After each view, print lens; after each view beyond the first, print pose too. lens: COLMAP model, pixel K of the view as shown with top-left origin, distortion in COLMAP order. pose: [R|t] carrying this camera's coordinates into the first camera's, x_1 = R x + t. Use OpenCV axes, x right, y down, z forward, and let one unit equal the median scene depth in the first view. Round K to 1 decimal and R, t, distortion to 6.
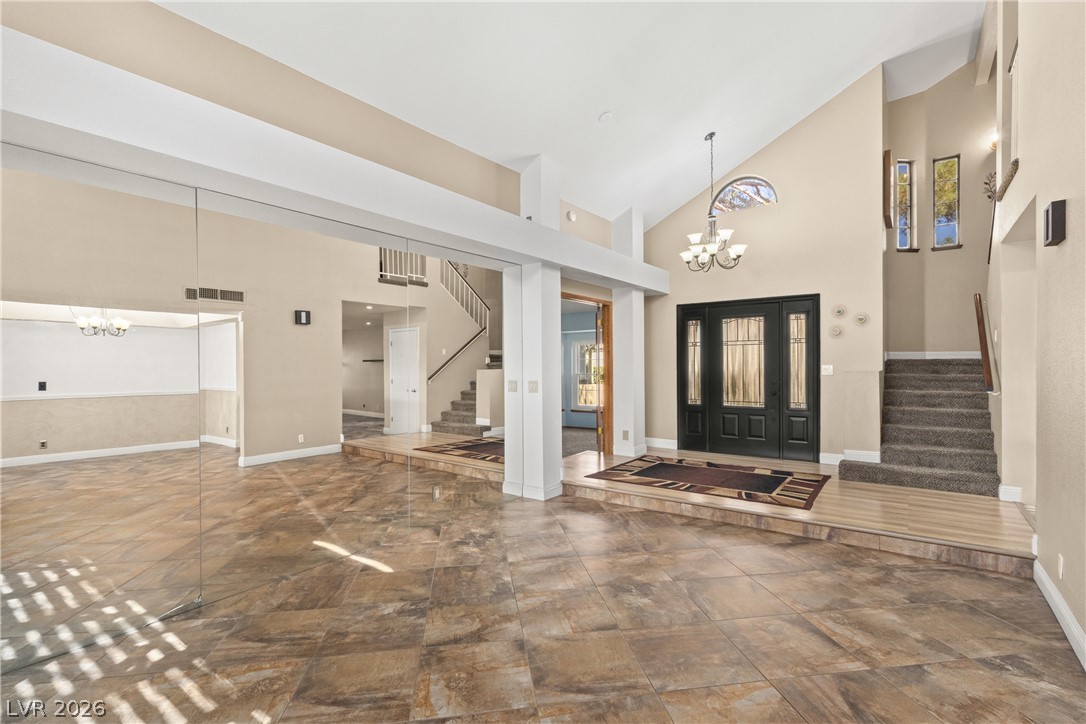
lens RADIAL K [[506.2, 0, 542.0], [0, 506.2, 370.4], [0, 0, 1]] dist [0.008097, 0.000972]
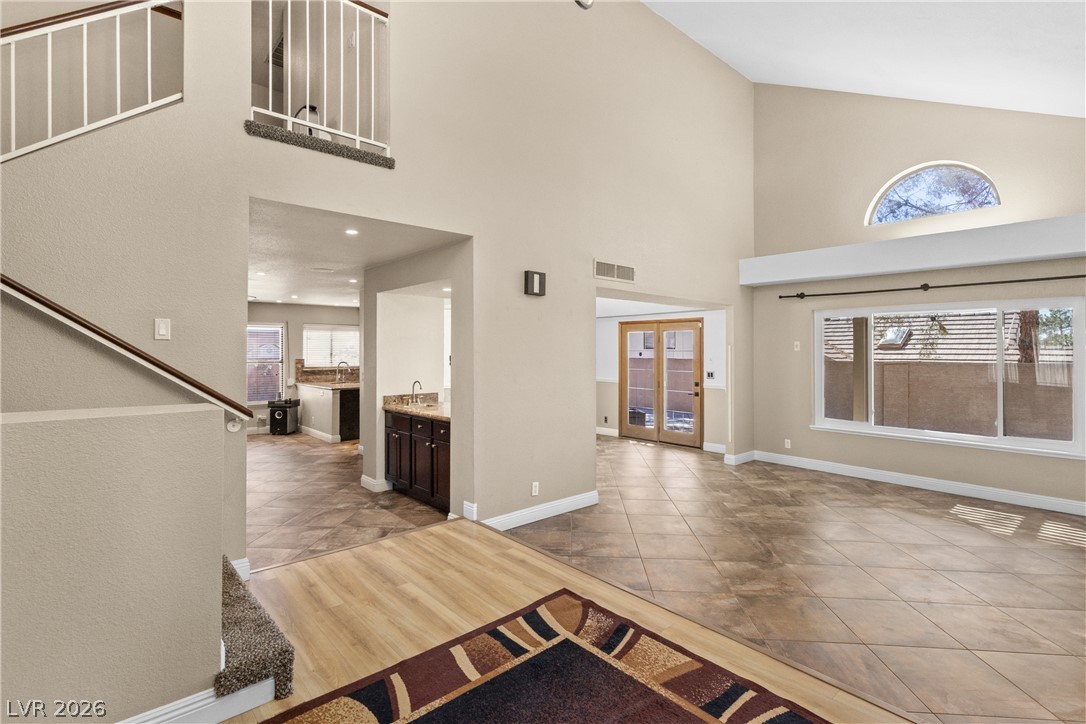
lens RADIAL K [[506.2, 0, 545.5], [0, 506.2, 353.3], [0, 0, 1]] dist [0.008097, 0.000972]
pose [[-0.978190, 0.007420, 0.207581, 0.358259], [0.009253, 0.999926, 0.007862, -0.041229], [-0.207508, 0.009611, -0.978186, 1.466042]]
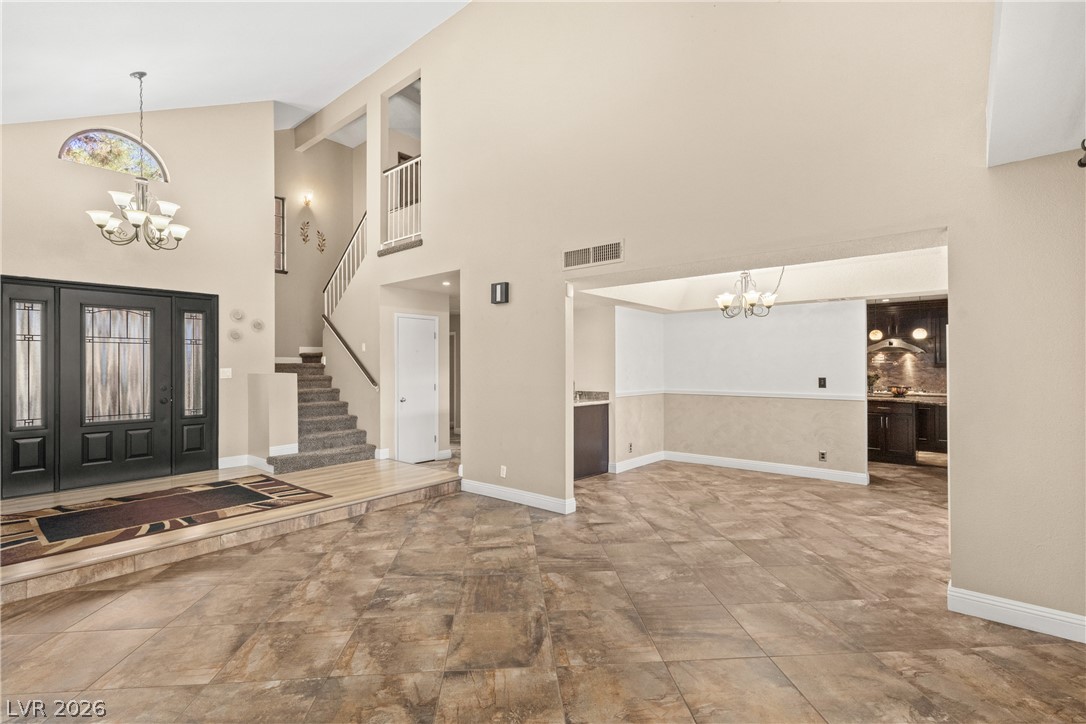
lens RADIAL K [[506.2, 0, 540.2], [0, 506.2, 364.1], [0, 0, 1]] dist [0.008097, 0.000972]
pose [[0.065157, 0.009966, 0.997825, -0.491605], [0.014541, 0.999834, -0.010936, 0.001364], [-0.997769, 0.015221, 0.065002, 0.409563]]
